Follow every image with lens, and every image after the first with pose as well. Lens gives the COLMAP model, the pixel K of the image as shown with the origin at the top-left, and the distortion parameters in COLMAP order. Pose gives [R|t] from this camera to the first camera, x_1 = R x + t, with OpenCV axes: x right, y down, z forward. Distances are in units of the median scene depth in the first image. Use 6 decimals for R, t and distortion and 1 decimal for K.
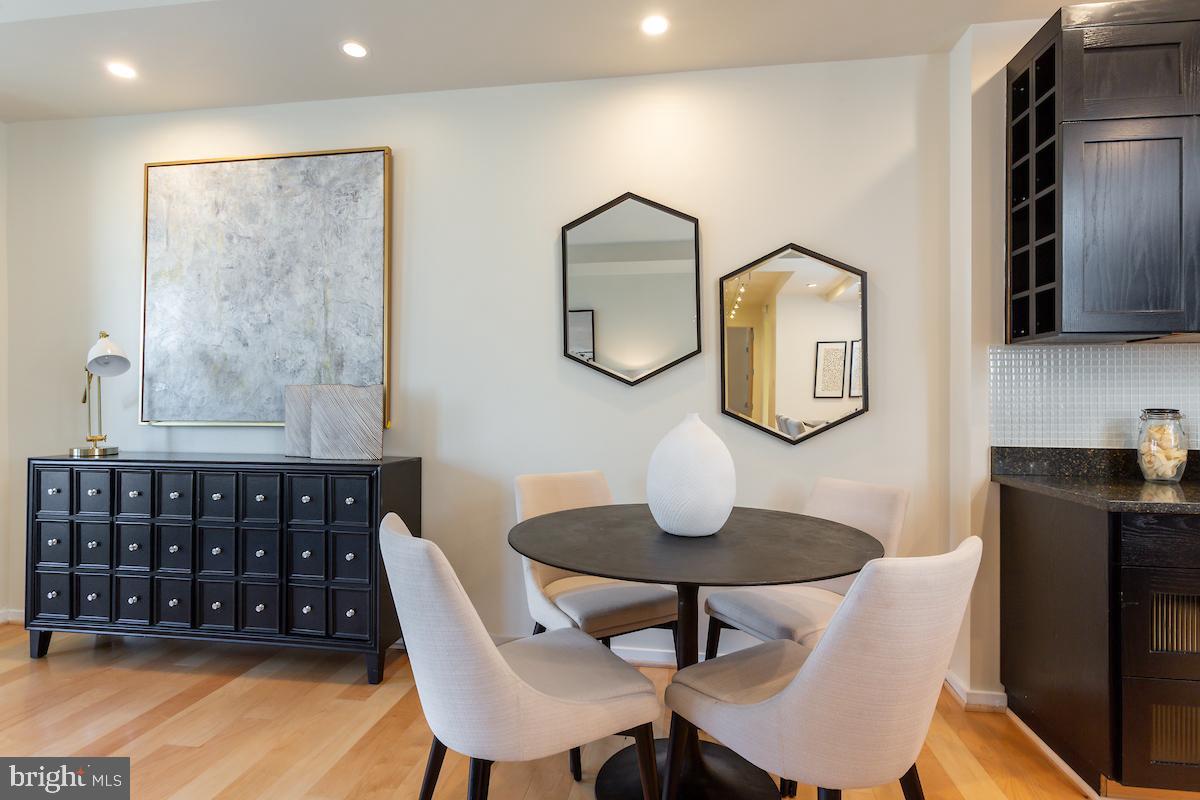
lens RADIAL K [[624.5, 0, 600.0], [0, 624.5, 400.0], [0, 0, 1]] dist [0.002021, -0.000125]
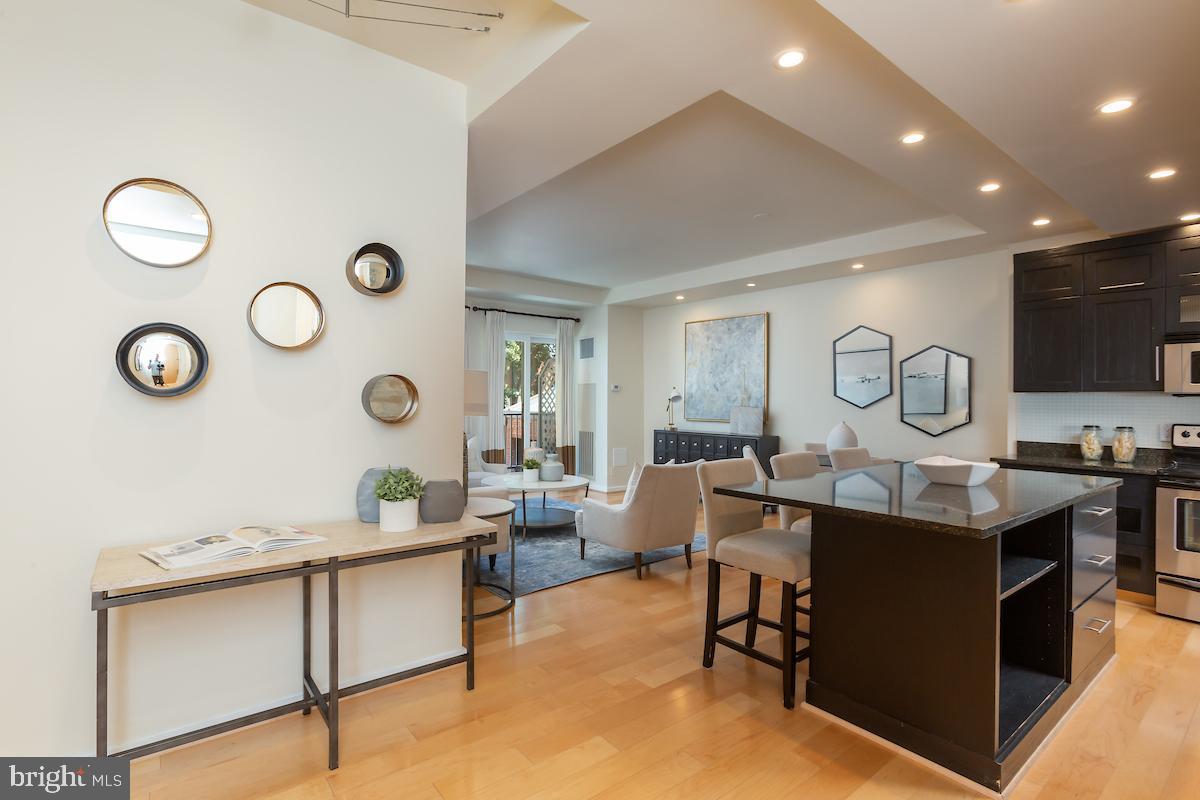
lens RADIAL K [[576.5, 0, 600.0], [0, 576.5, 400.0], [0, 0, 1]] dist [-0.000450, -0.000131]
pose [[0.736097, 0.002716, -0.676871, 0.768001], [-0.000184, 0.999993, 0.003813, -0.062083], [0.676876, -0.002682, 0.736092, -1.209120]]
